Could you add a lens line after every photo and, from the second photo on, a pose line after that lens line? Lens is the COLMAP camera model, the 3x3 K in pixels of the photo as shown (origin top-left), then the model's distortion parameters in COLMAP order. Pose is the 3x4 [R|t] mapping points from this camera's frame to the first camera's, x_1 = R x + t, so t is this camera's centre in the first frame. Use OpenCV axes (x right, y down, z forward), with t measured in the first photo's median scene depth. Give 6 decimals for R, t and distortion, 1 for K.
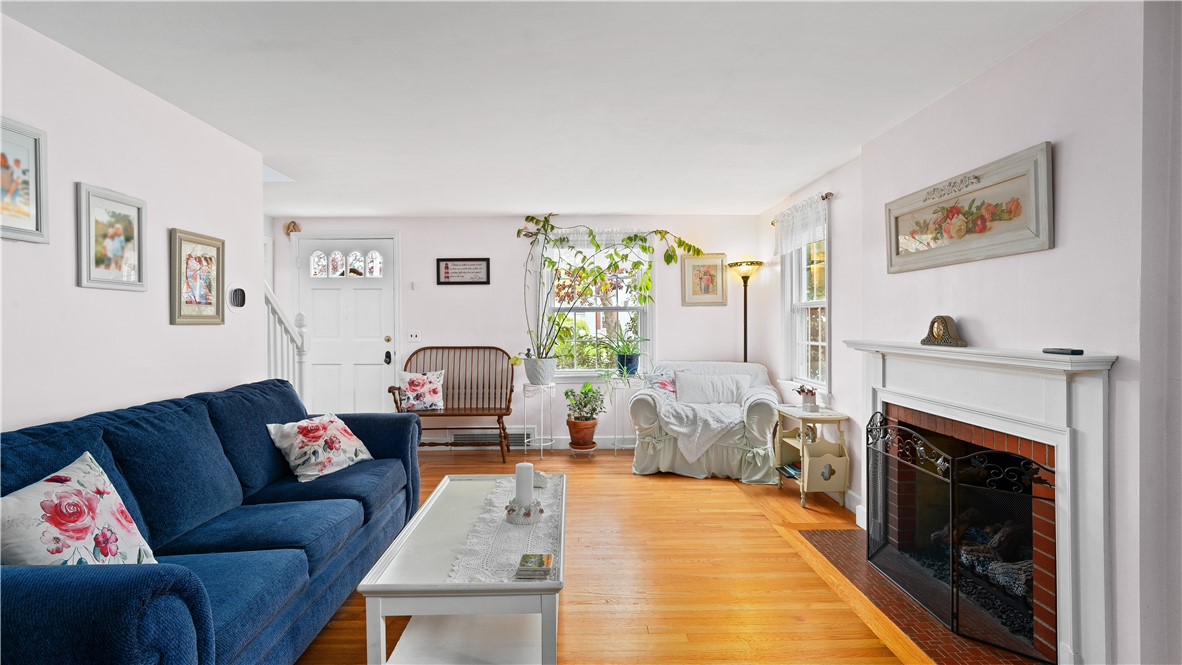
lens RADIAL K [[562.8, 0, 588.4], [0, 562.8, 328.8], [0, 0, 1]] dist [-0.012735, 0.005966]
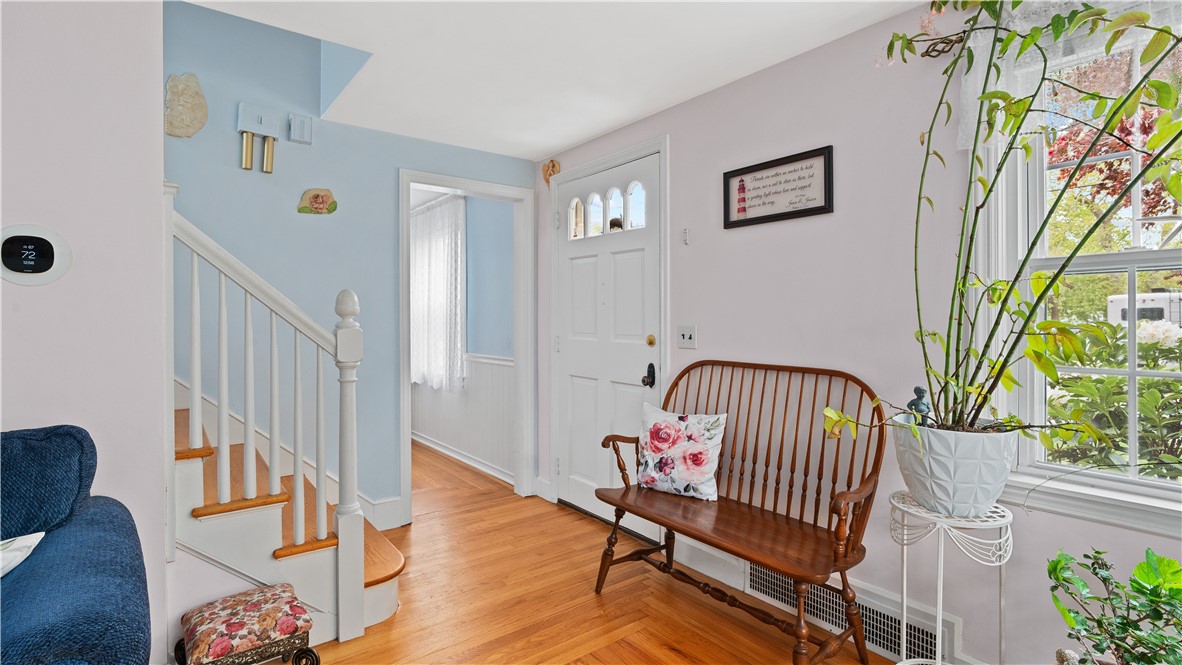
lens RADIAL K [[562.8, 0, 589.7], [0, 562.8, 319.0], [0, 0, 1]] dist [-0.012735, 0.005966]
pose [[0.588509, 0.007678, -0.808454, 0.045361], [-0.016503, 0.999861, -0.002517, -0.000482], [0.808322, 0.014823, 0.588554, 0.663238]]
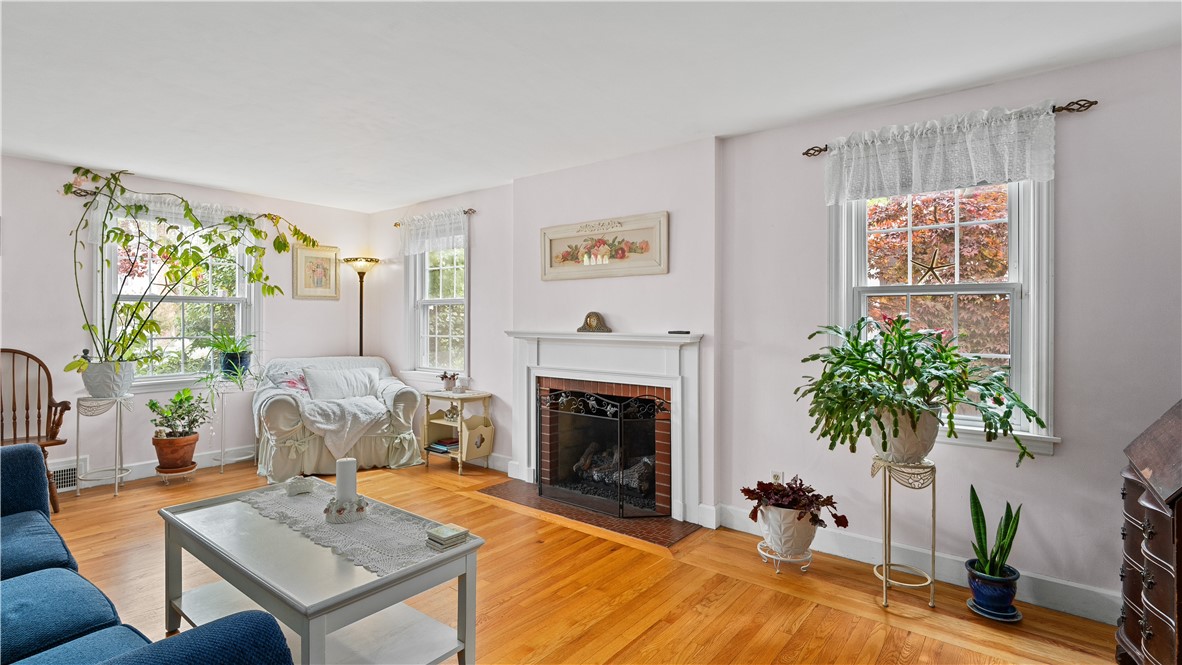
lens RADIAL K [[562.8, 0, 590.4], [0, 562.8, 318.7], [0, 0, 1]] dist [-0.012735, 0.005966]
pose [[0.631222, 0.010050, 0.775537, -0.259748], [0.003283, 0.999872, -0.015630, 0.008759], [-0.775595, 0.012412, 0.631109, 0.036265]]
